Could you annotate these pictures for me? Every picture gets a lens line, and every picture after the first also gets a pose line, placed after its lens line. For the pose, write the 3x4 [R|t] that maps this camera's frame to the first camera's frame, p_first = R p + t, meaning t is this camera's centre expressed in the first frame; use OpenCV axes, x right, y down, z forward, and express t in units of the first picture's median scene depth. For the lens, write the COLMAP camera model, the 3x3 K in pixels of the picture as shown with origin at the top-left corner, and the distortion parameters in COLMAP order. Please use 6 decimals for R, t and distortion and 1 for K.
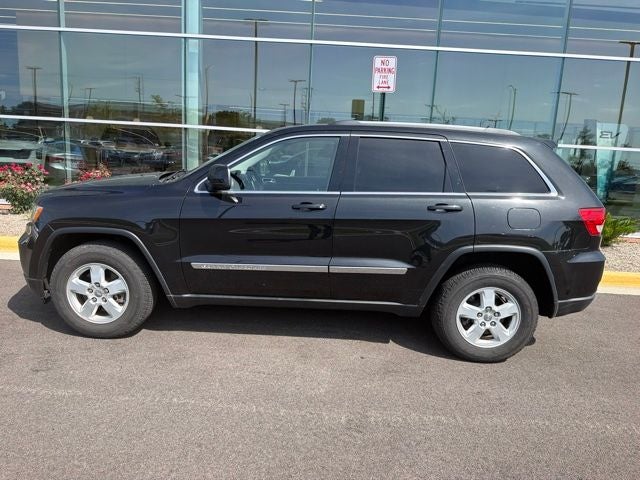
lens RADIAL K [[456.5, 0, 319.2], [0, 456.5, 235.4], [0, 0, 1]] dist [0.032114, -0.048664]
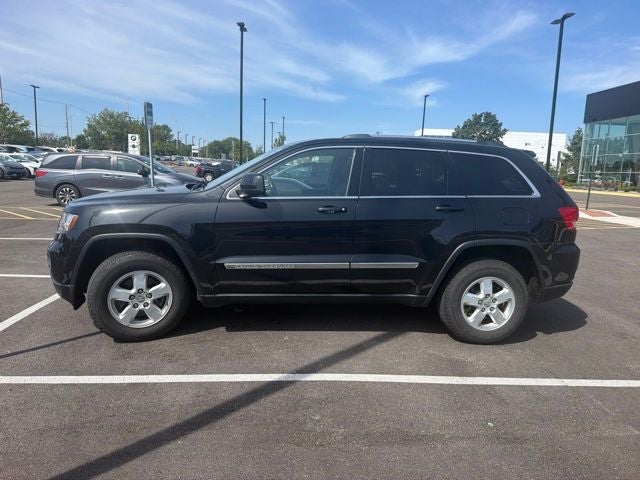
lens RADIAL K [[456.5, 0, 319.1], [0, 456.5, 236.8], [0, 0, 1]] dist [0.032114, -0.048664]
pose [[0.993378, -0.025366, 0.112056, -0.173795], [0.030059, 0.998732, -0.040389, 0.045303], [-0.110890, 0.043490, 0.992881, -0.100206]]
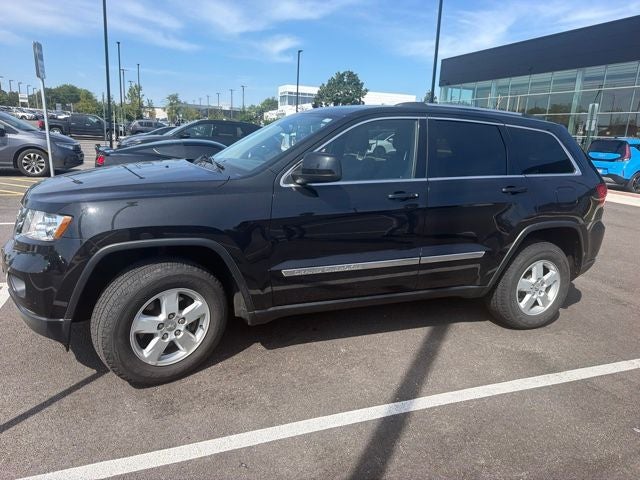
lens RADIAL K [[456.5, 0, 321.0], [0, 456.5, 239.0], [0, 0, 1]] dist [0.032114, -0.048664]
pose [[0.914170, -0.091312, 0.394913, -0.530459], [0.068907, 0.995123, 0.070583, -0.050883], [-0.399432, -0.037313, 0.916003, 0.200279]]
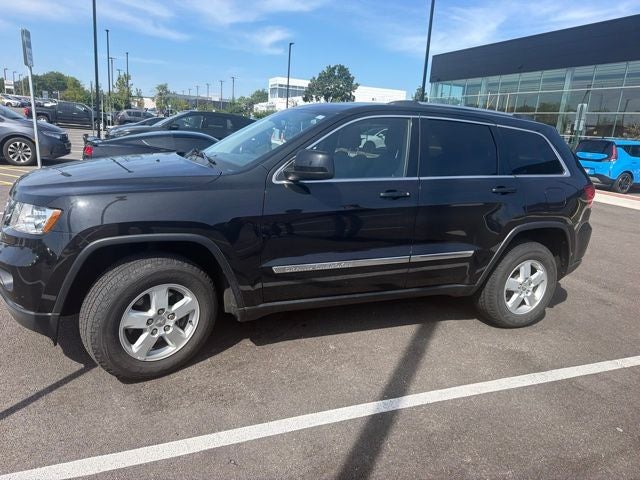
lens RADIAL K [[456.5, 0, 318.2], [0, 456.5, 237.6], [0, 0, 1]] dist [0.032114, -0.048664]
pose [[0.907503, -0.080362, 0.412286, -0.535344], [0.050777, 0.995318, 0.082237, -0.057803], [-0.416965, -0.053696, 0.907335, 0.202690]]
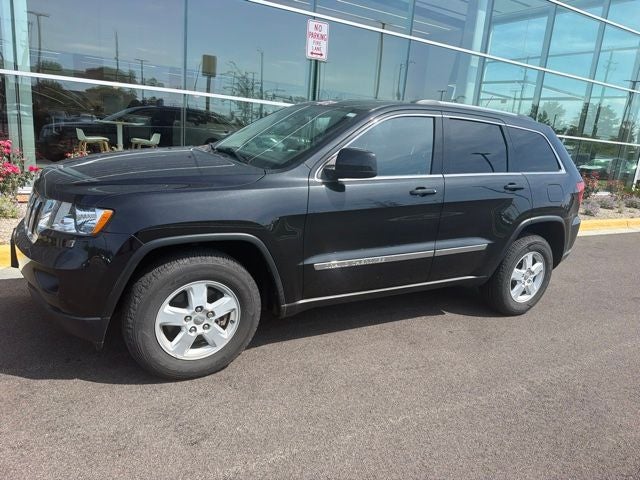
lens RADIAL K [[456.5, 0, 320.2], [0, 456.5, 236.9], [0, 0, 1]] dist [0.032114, -0.048664]
pose [[0.851737, -0.098884, 0.514554, -0.687980], [0.051208, 0.993039, 0.106073, -0.077873], [-0.521461, -0.063997, 0.850872, 0.272063]]
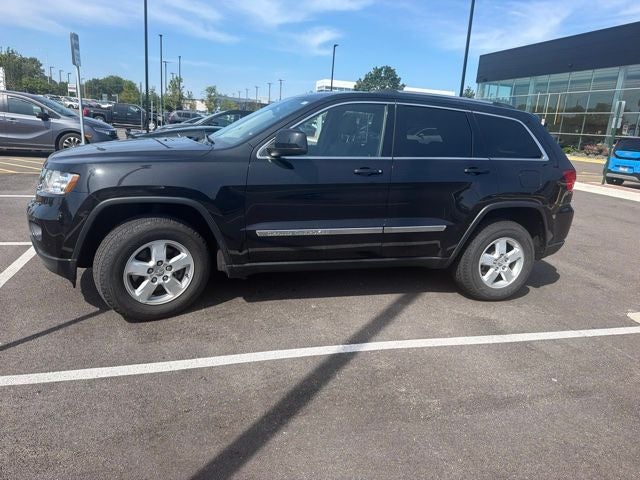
lens RADIAL K [[456.5, 0, 323.3], [0, 456.5, 237.5], [0, 0, 1]] dist [0.032114, -0.048664]
pose [[0.941630, -0.058332, 0.331558, -0.460928], [0.035580, 0.996602, 0.074288, 0.007021], [-0.334765, -0.058155, 0.940505, 0.030307]]
